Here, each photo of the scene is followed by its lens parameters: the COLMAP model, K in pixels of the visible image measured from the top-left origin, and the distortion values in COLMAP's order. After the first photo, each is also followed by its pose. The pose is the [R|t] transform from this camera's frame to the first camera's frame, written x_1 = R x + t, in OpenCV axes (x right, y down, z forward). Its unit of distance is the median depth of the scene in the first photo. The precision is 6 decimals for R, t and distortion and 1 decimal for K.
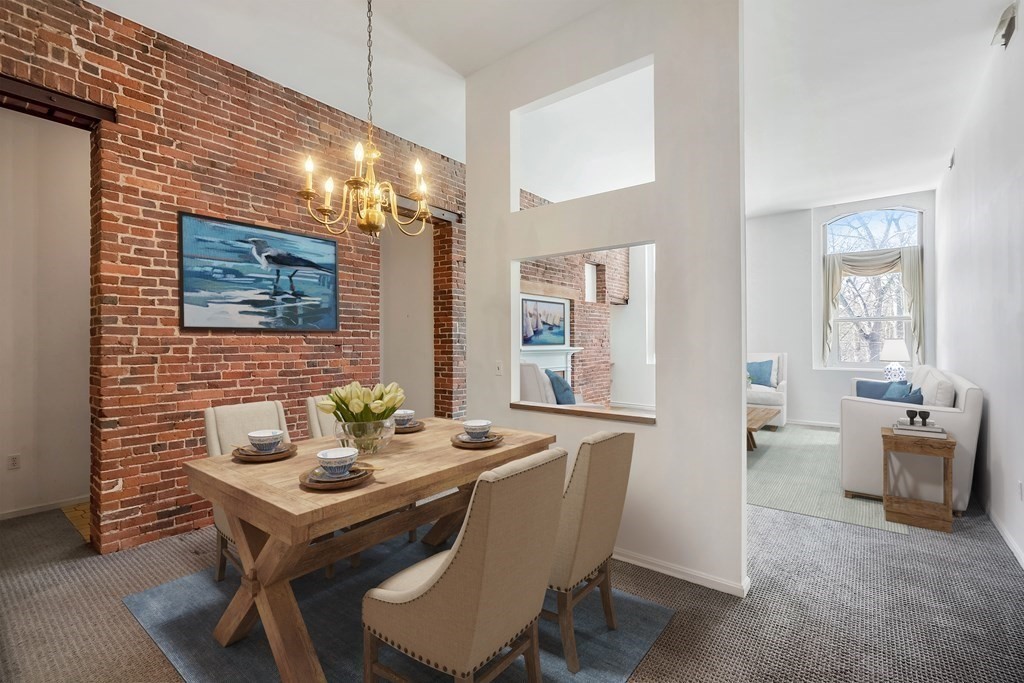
lens RADIAL K [[445.6, 0, 496.7], [0, 445.6, 342.4], [0, 0, 1]] dist [-0.003472, -0.001023]
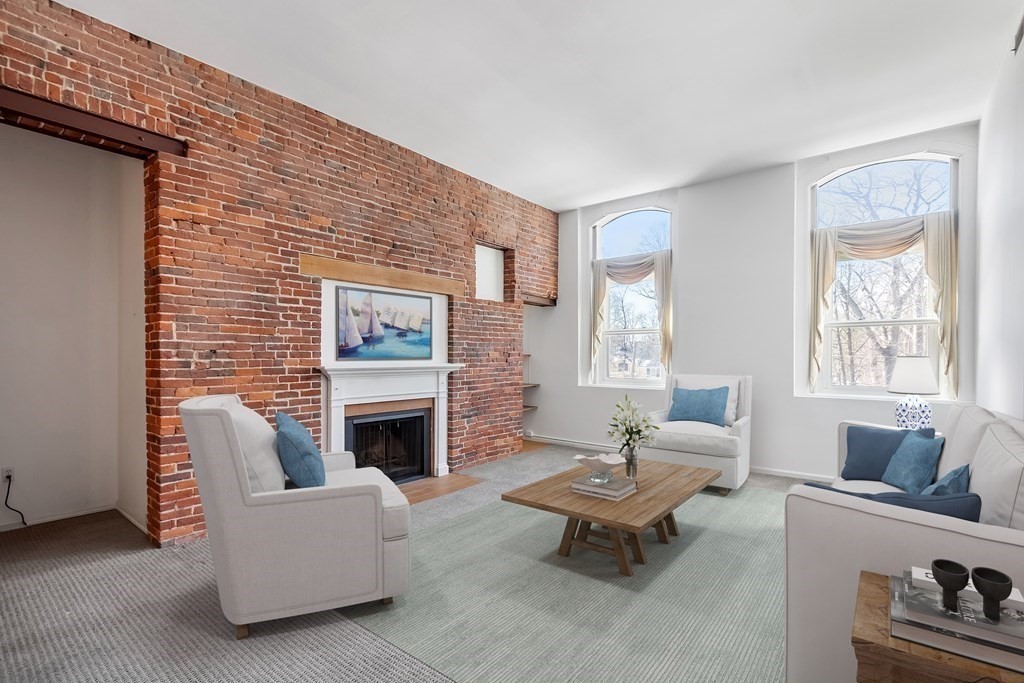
lens RADIAL K [[456.9, 0, 506.5], [0, 456.9, 358.4], [0, 0, 1]] dist [-0.013801, 0.000741]
pose [[0.999941, 0.002753, -0.010527, 0.275736], [-0.002766, 0.999995, -0.001230, 0.004007], [0.010524, 0.001260, 0.999944, 0.299847]]
